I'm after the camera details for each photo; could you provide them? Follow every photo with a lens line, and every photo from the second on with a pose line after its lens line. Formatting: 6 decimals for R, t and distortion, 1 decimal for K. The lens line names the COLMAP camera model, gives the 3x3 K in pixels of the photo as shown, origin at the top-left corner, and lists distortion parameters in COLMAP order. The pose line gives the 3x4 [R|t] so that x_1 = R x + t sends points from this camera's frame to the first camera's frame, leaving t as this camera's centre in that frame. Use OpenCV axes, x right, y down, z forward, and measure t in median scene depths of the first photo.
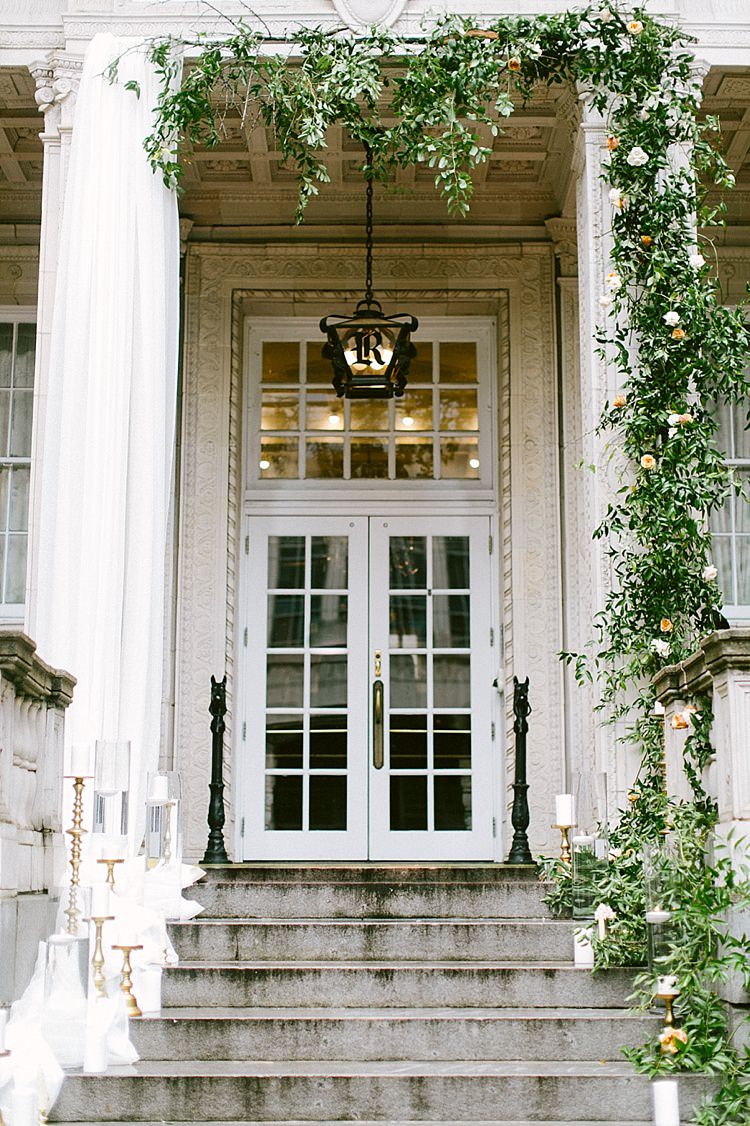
lens RADIAL K [[1625.6, 0, 375.0], [0, 1625.6, 563.0], [0, 0, 1]] dist [0.016114, 0.053111]
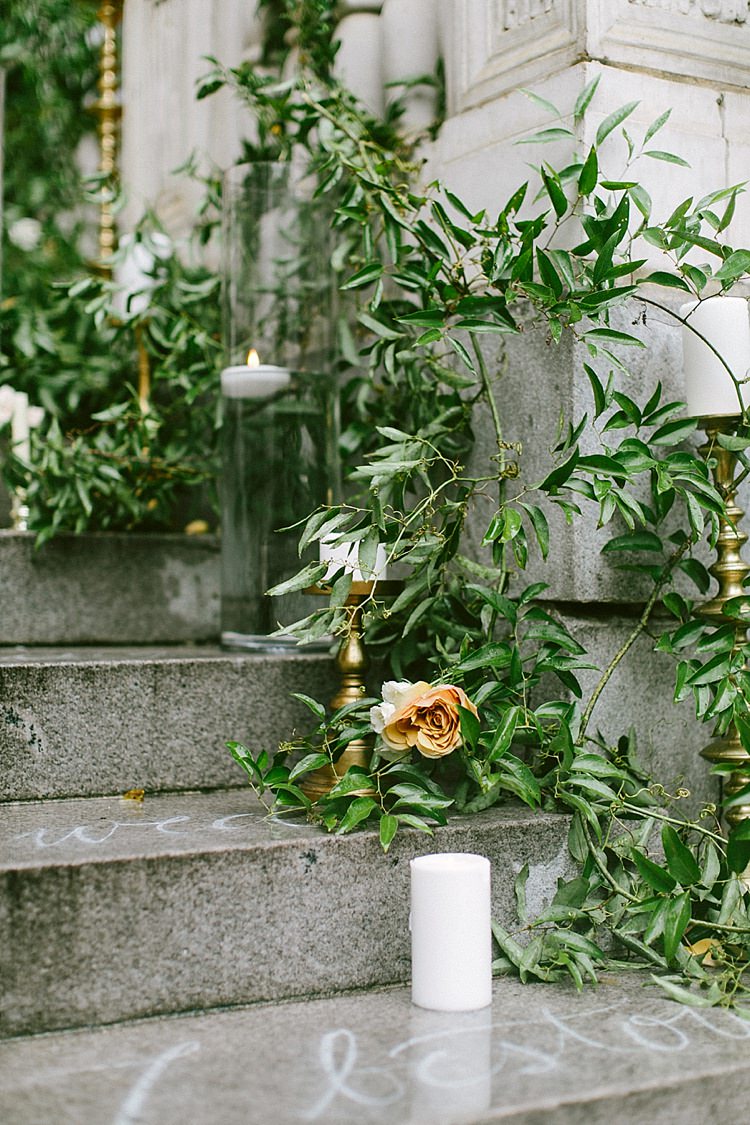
lens RADIAL K [[1694.8, 0, 375.0], [0, 1694.8, 562.5], [0, 0, 1]] dist [0.028913, 0.058010]
pose [[0.849065, 0.010850, 0.528177, 0.004024], [-0.108025, 0.982230, 0.153477, 0.135342], [-0.517126, -0.187368, 0.835149, 0.466129]]
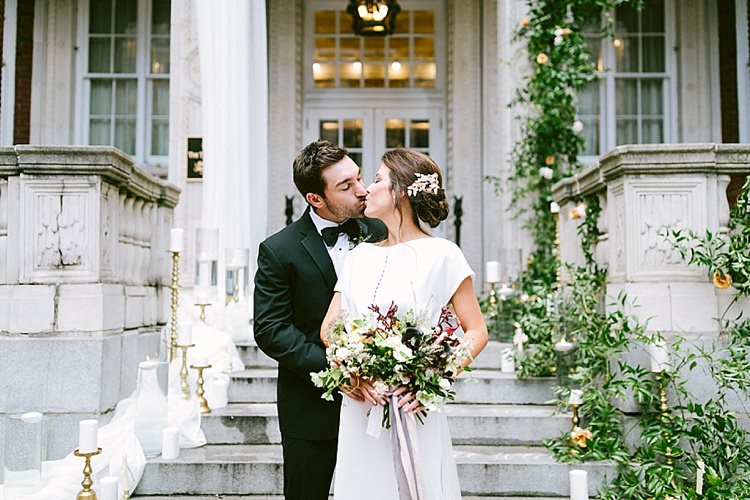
lens RADIAL K [[722.5, 0, 374.5], [0, 722.5, 242.3], [0, 0, 1]] dist [0.099197, -0.125345]
pose [[0.999947, 0.000149, -0.010309, 0.007260], [0.001086, 0.992802, 0.119758, 0.031976], [0.010253, -0.119763, 0.992750, 0.248750]]
